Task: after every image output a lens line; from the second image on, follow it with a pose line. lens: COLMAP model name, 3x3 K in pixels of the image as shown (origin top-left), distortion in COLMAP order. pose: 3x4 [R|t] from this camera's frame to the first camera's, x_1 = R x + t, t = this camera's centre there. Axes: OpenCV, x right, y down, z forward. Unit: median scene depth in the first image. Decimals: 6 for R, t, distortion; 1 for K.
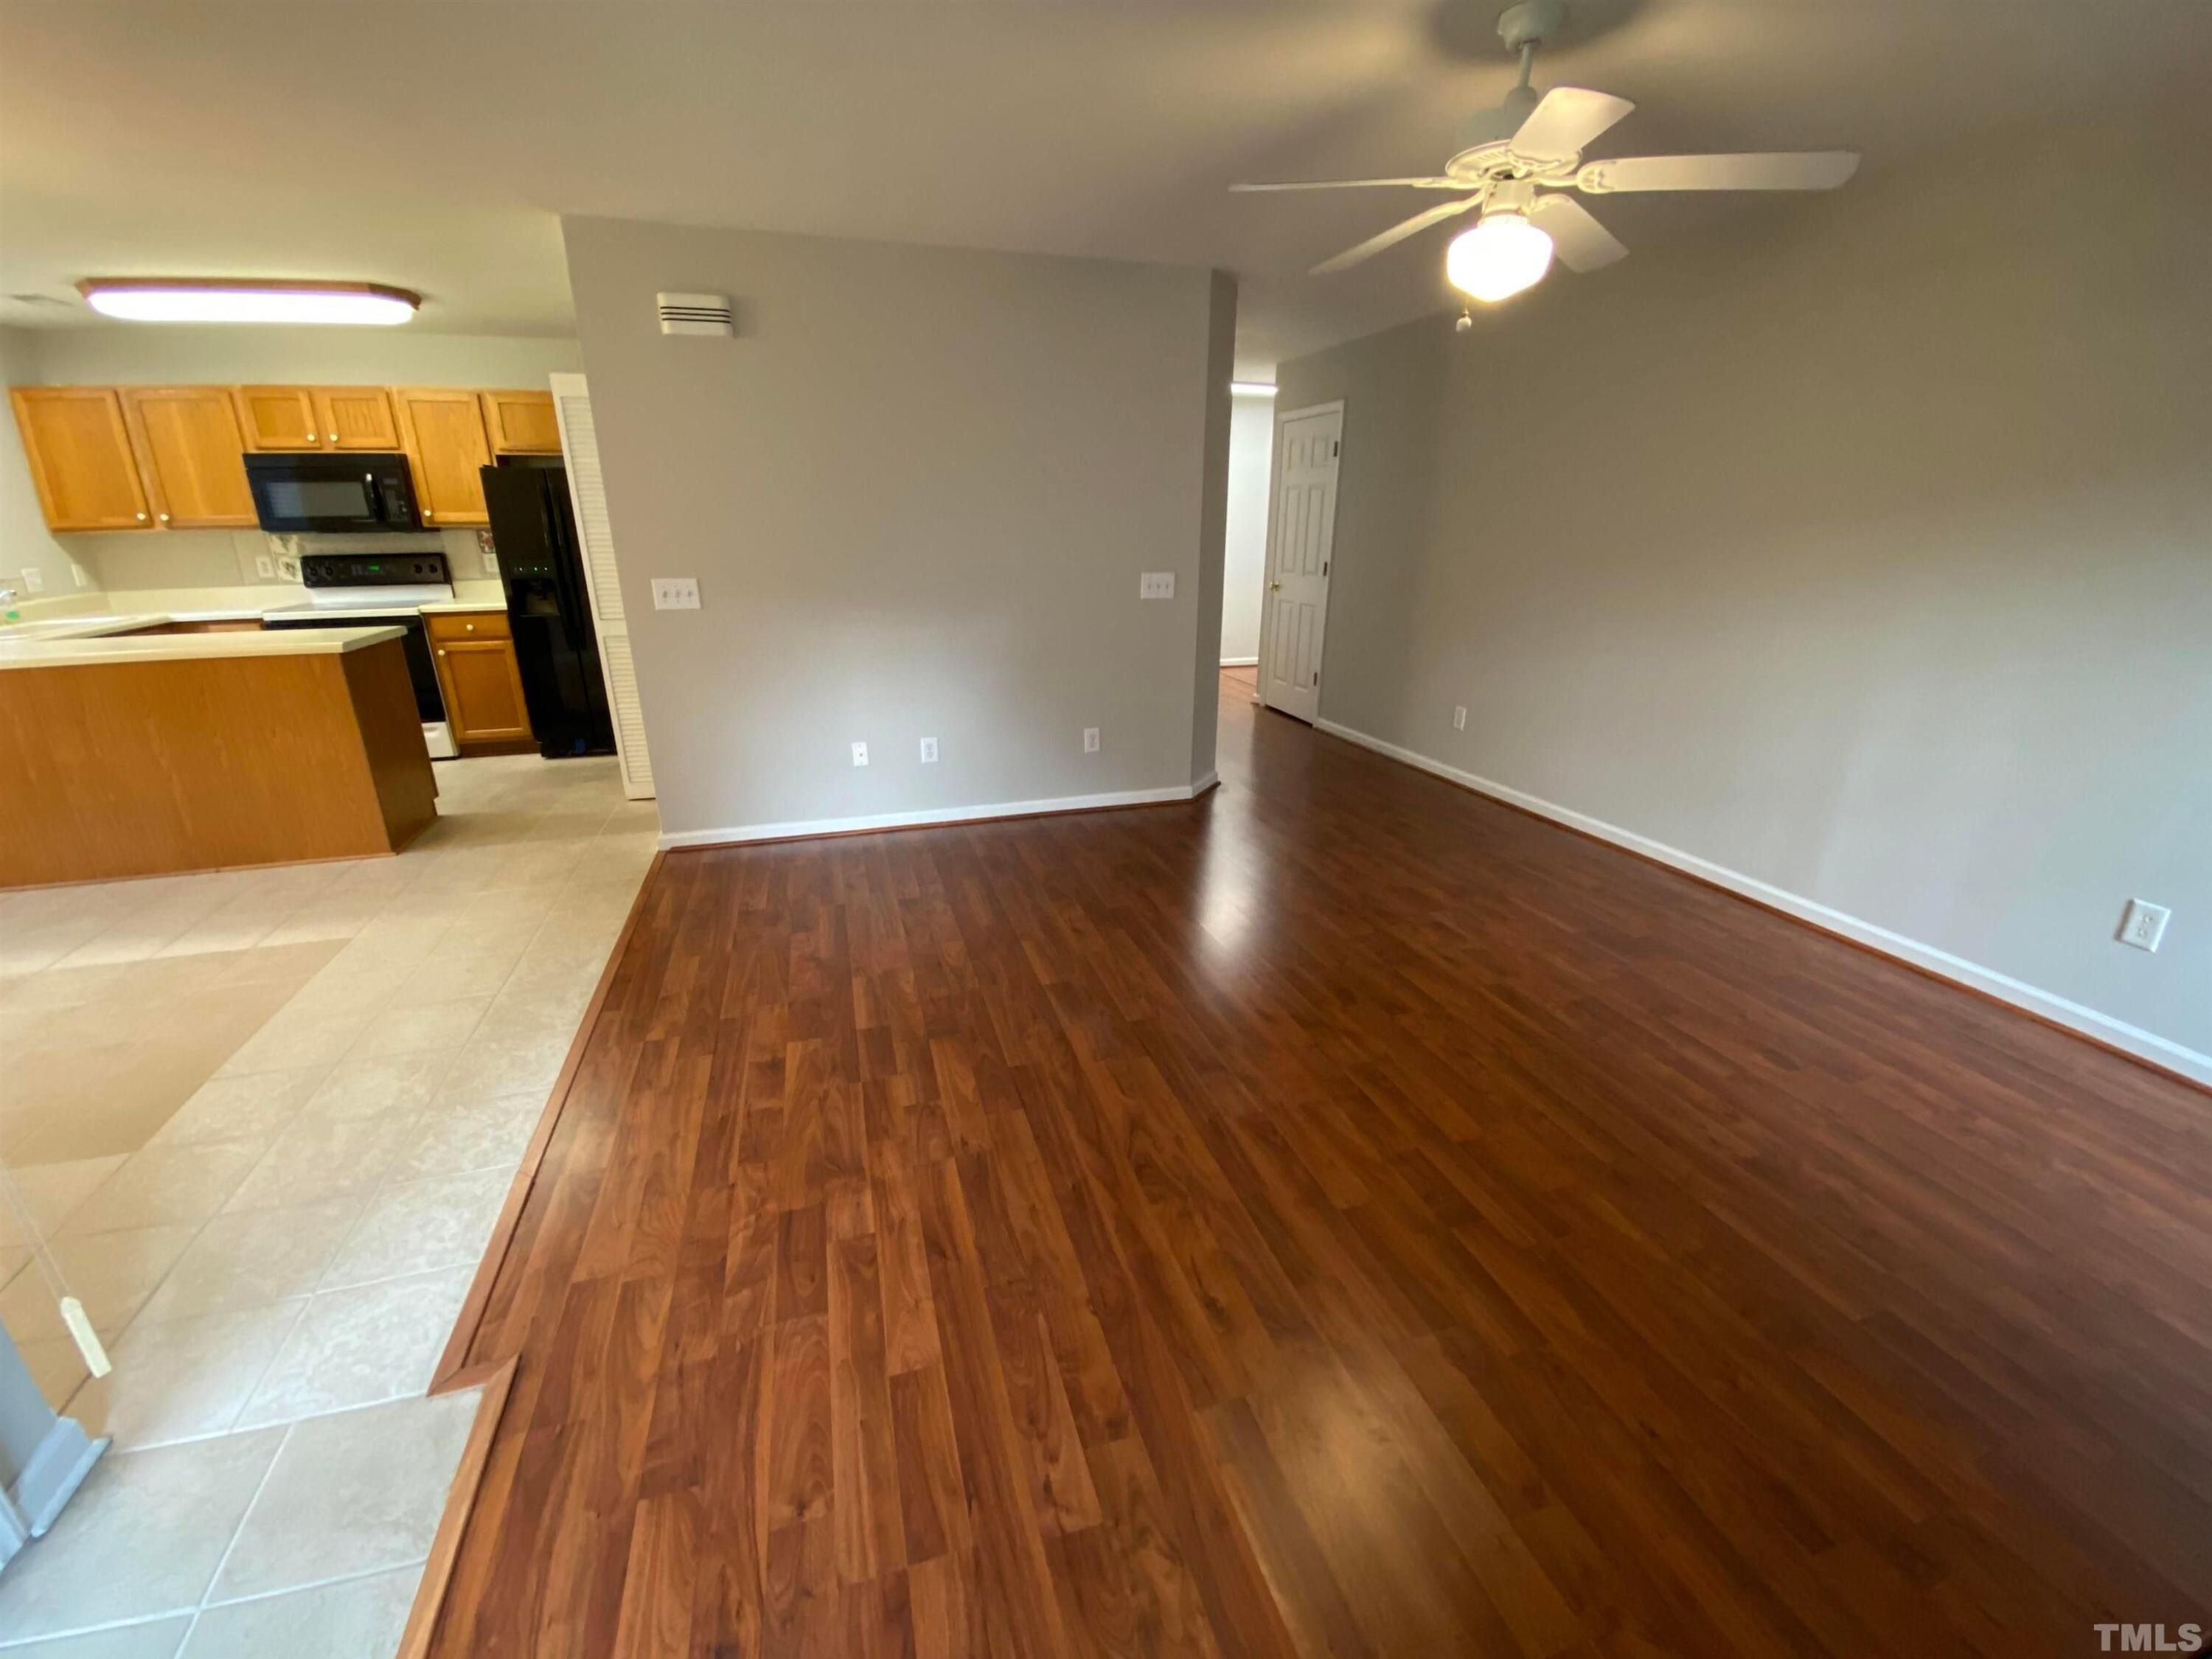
lens RADIAL K [[902.5, 0, 1097.7], [0, 902.5, 830.4], [0, 0, 1]] dist [0.019484, -0.019347]
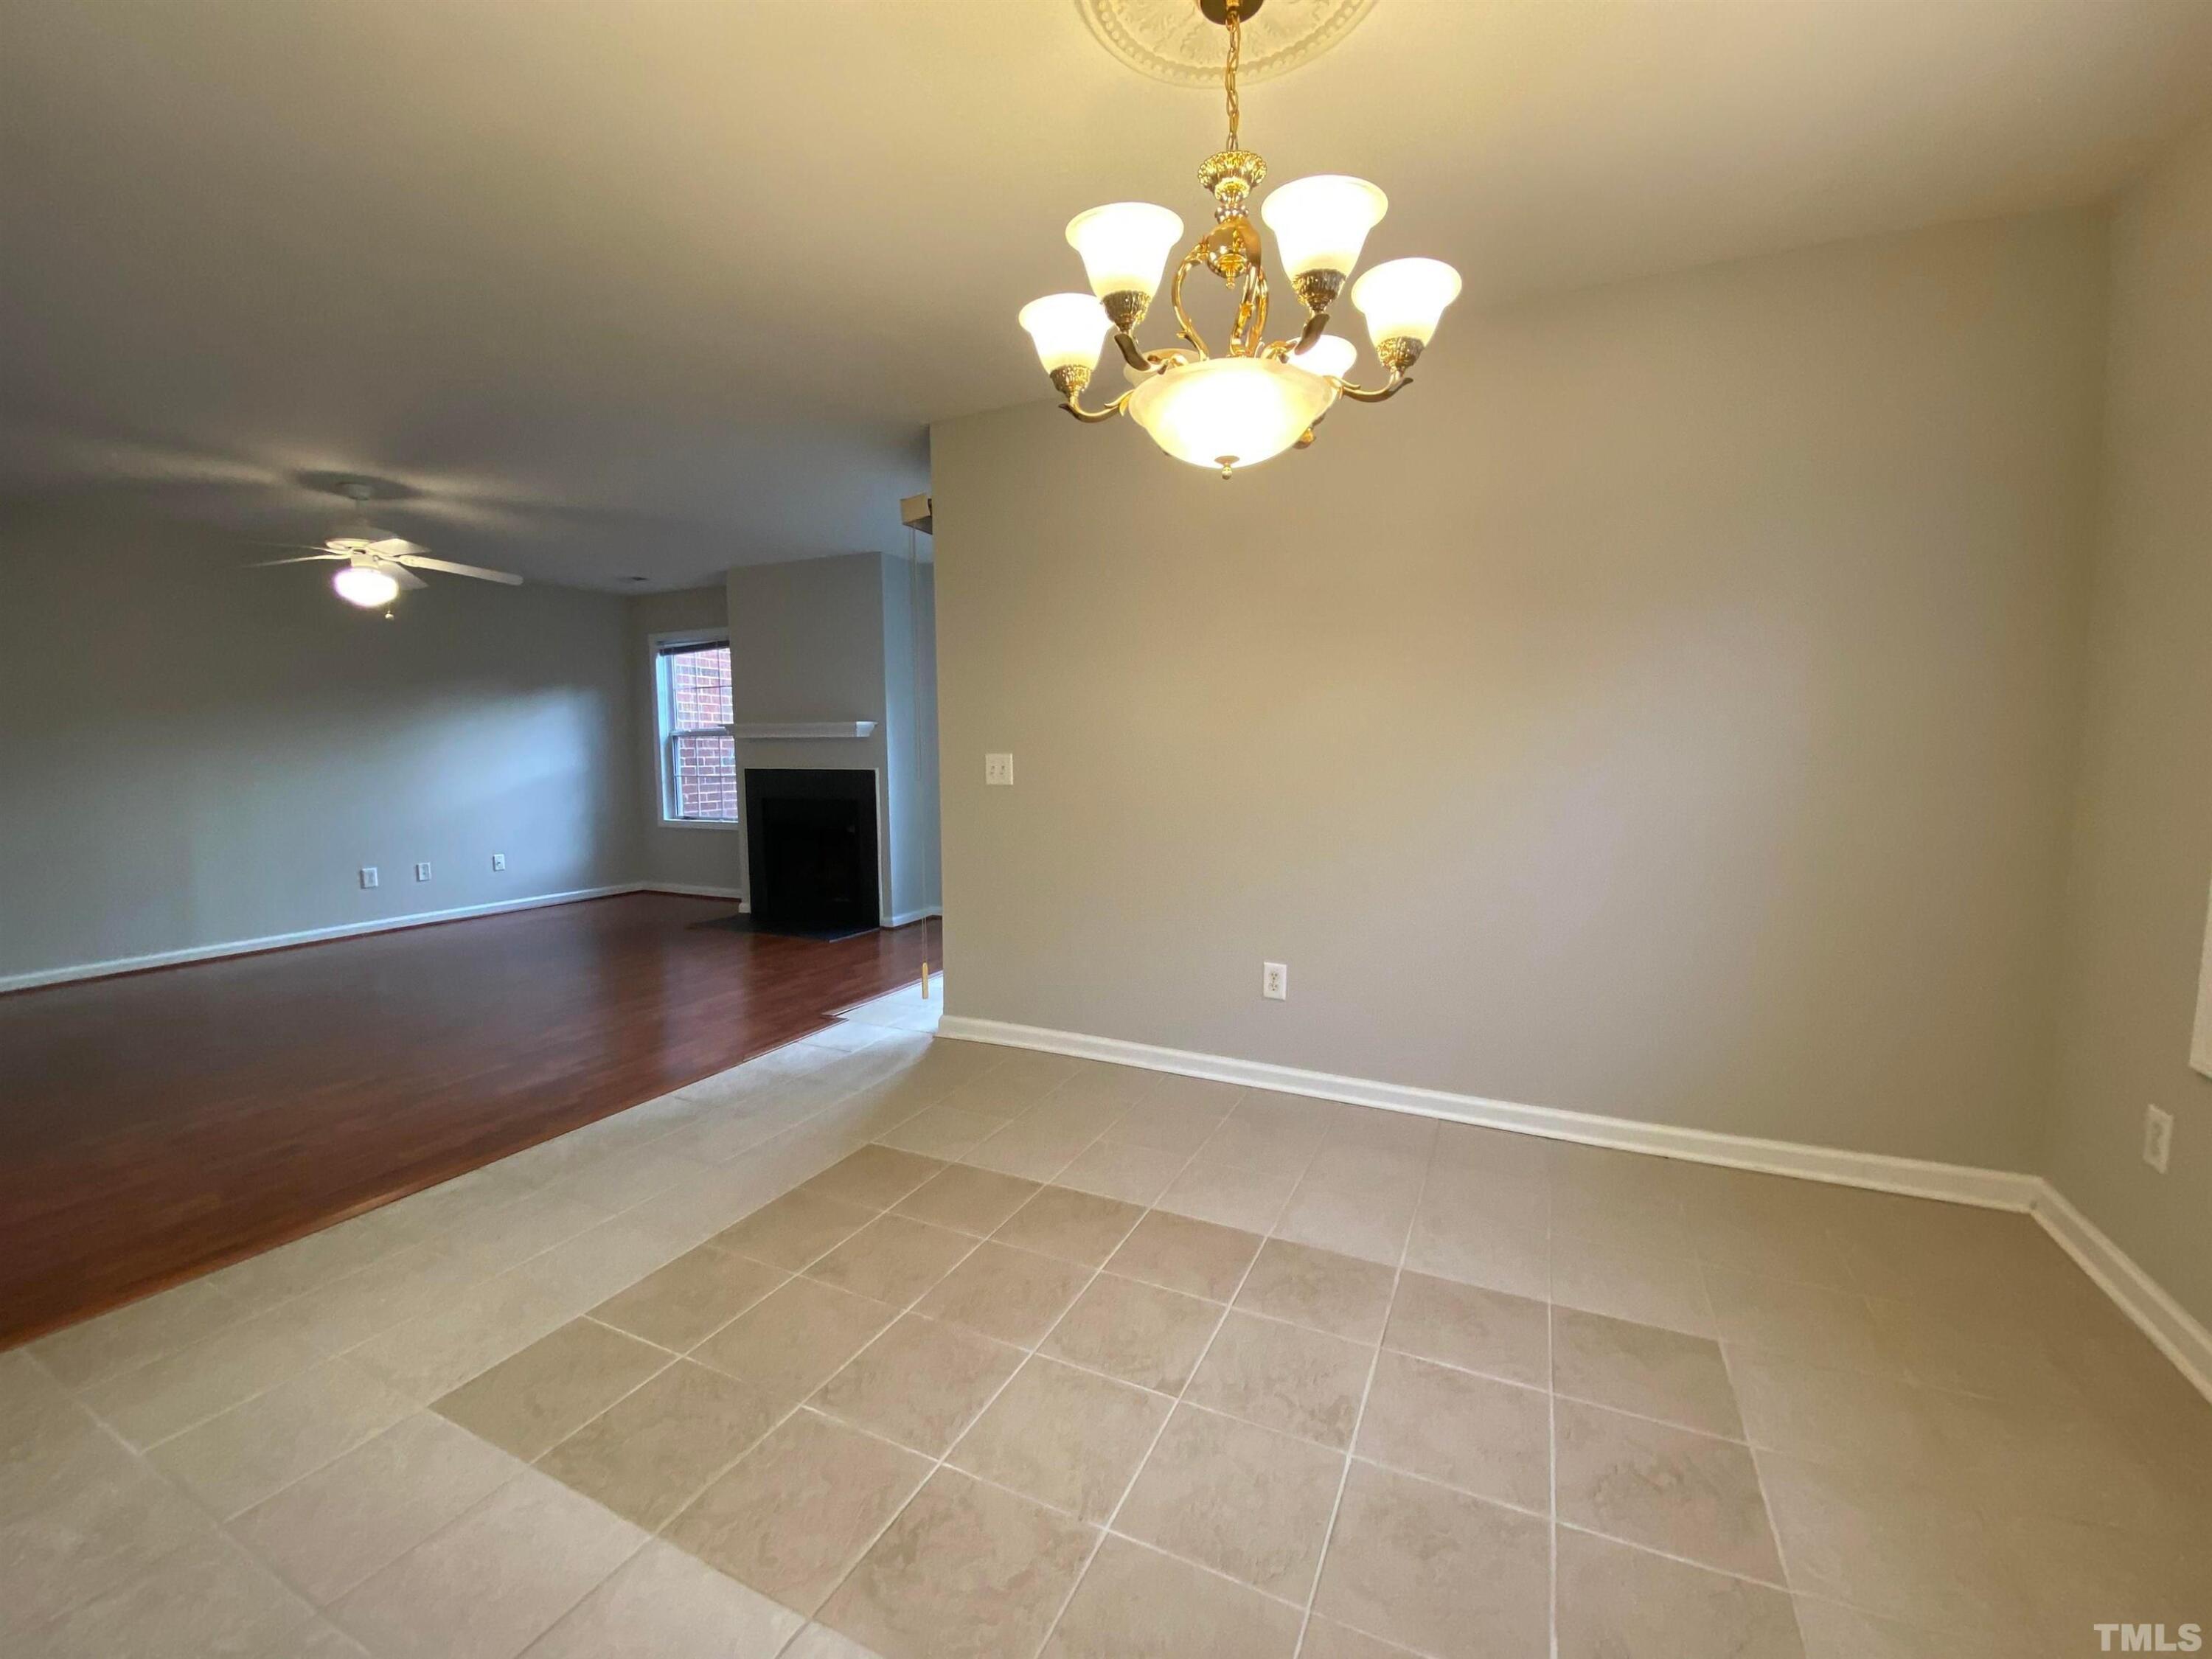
lens RADIAL K [[893.8, 0, 1097.7], [0, 893.8, 836.1], [0, 0, 1]] dist [0.045696, -0.035585]
pose [[-0.735131, -0.062536, 0.675034, -0.902282], [0.225533, 0.916458, 0.330514, -0.164970], [-0.639310, 0.395214, -0.659613, 0.616023]]
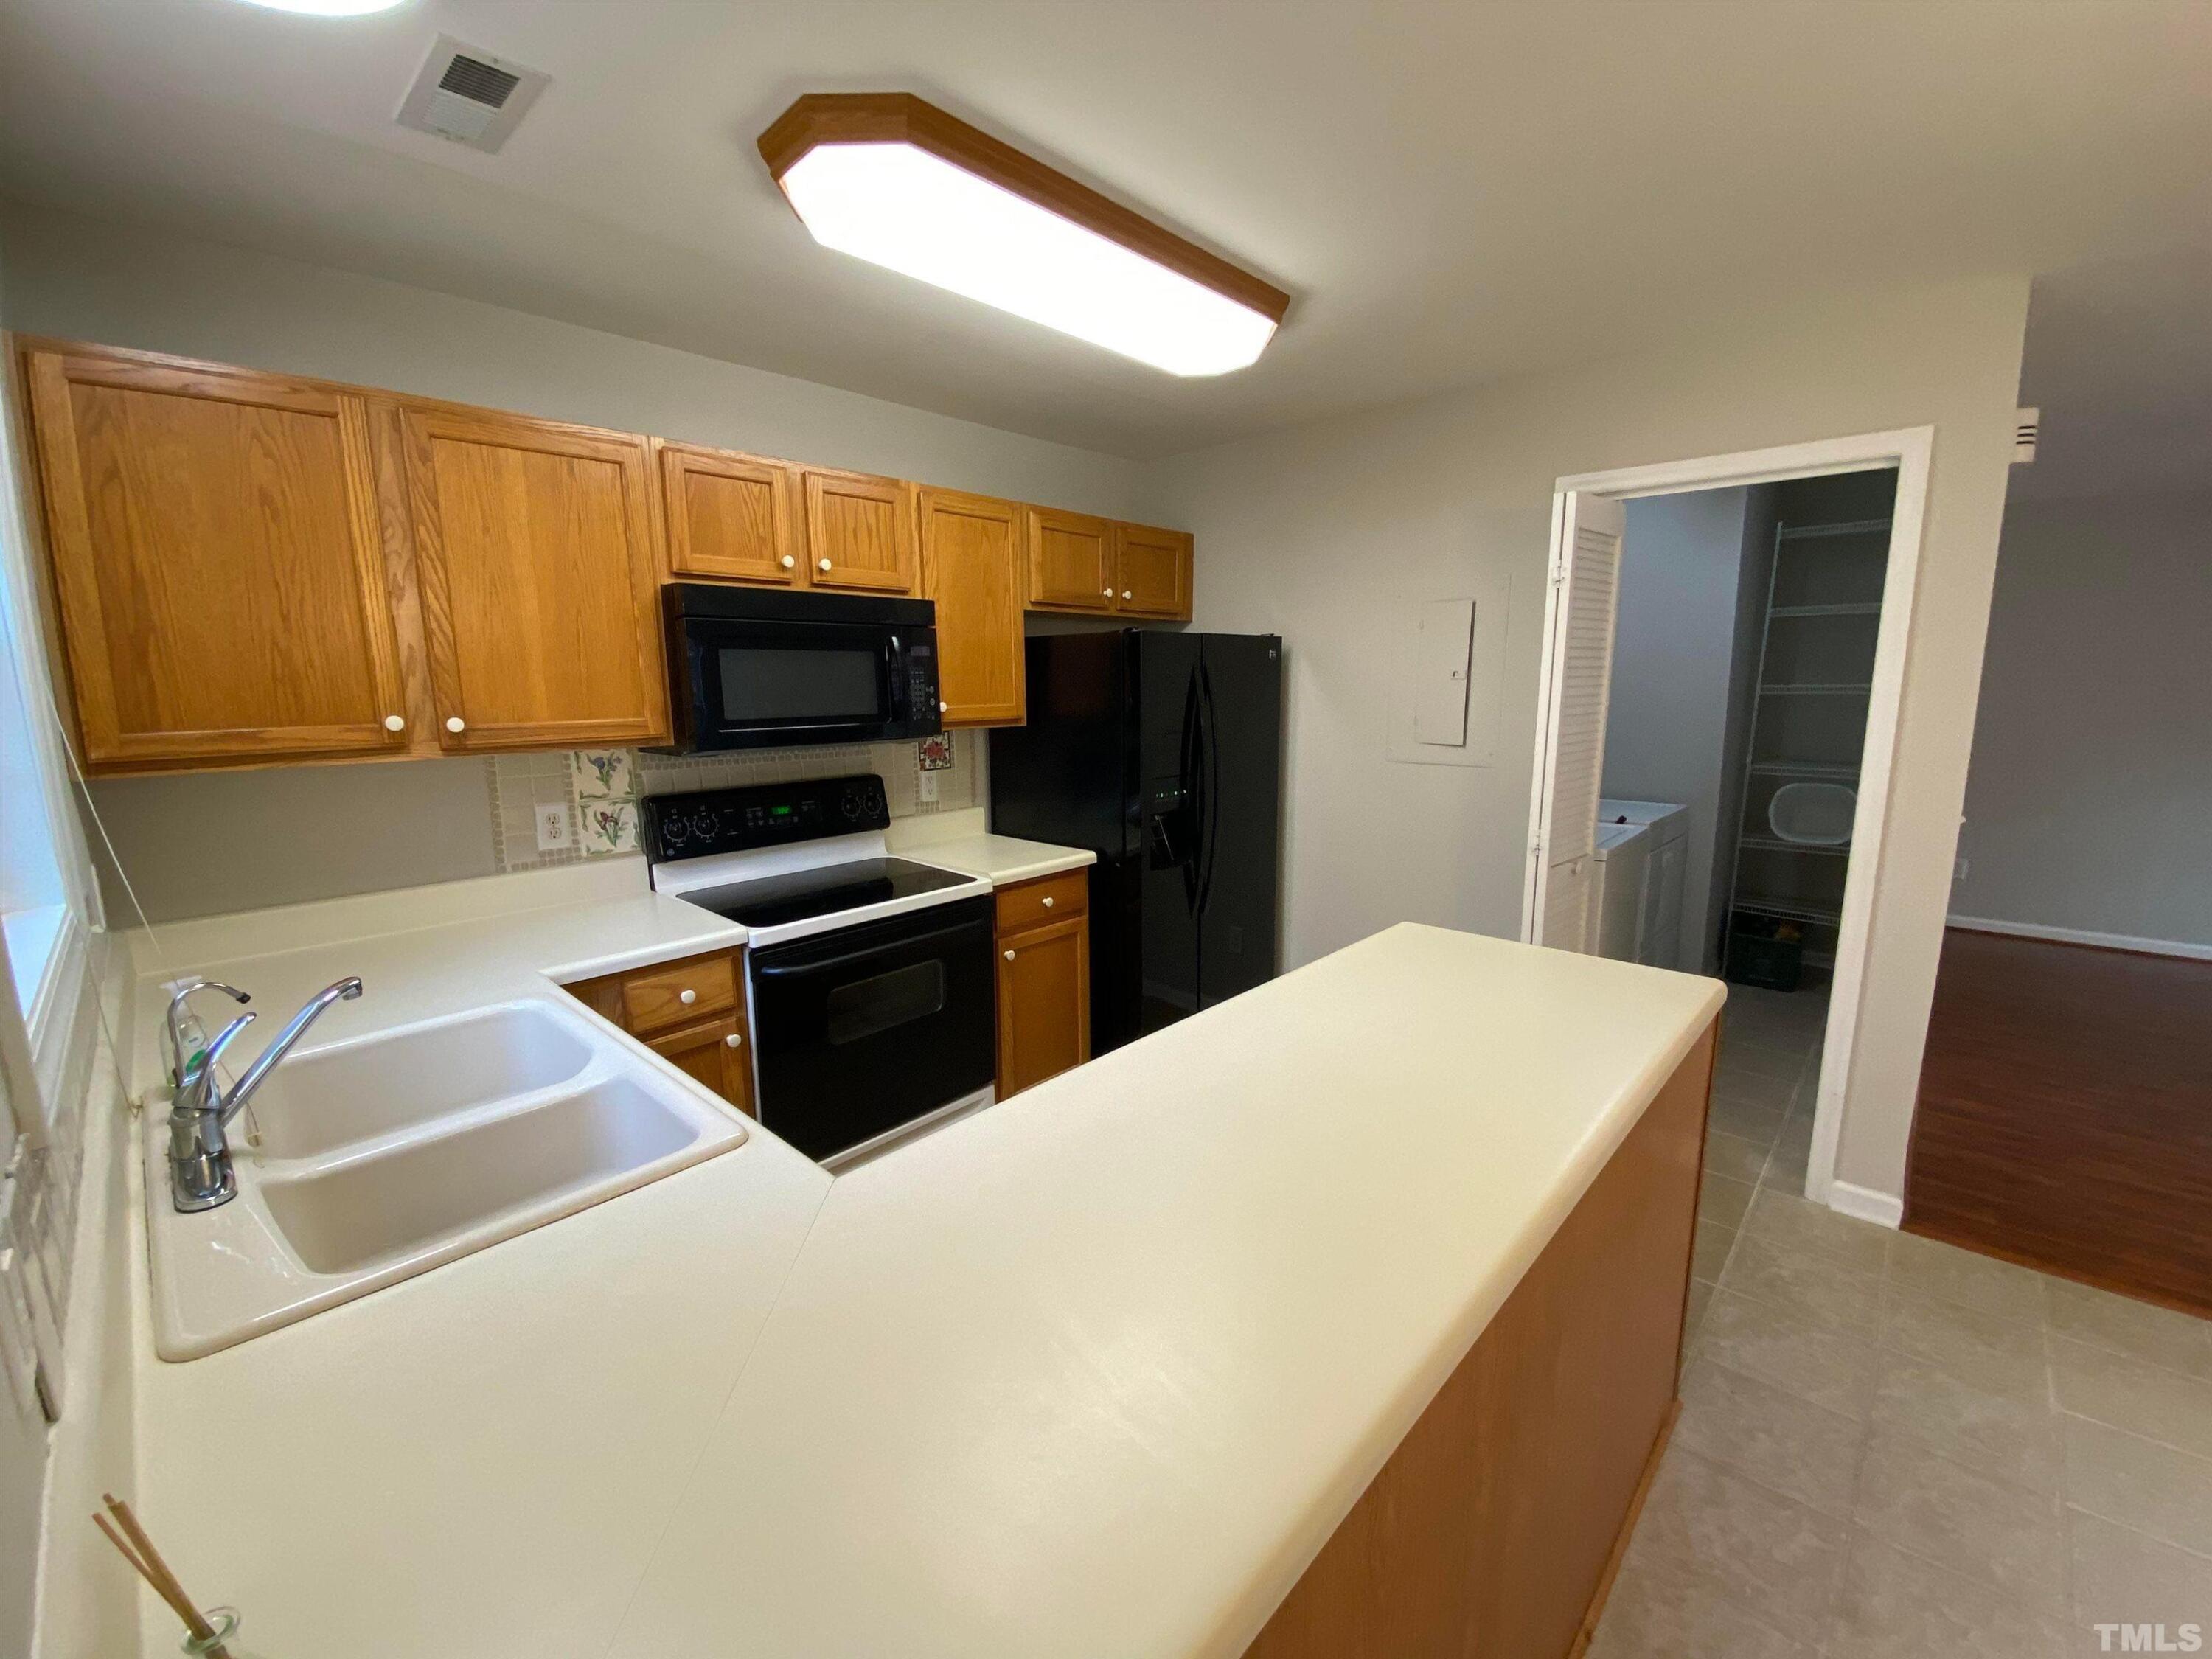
lens RADIAL K [[896.0, 0, 1101.5], [0, 896.0, 832.7], [0, 0, 1]] dist [0.027496, -0.023091]
pose [[0.868760, -0.088021, 0.487348, -0.978128], [0.169069, 0.977670, -0.124808, -0.201906], [-0.465479, 0.190824, 0.864243, 0.528884]]
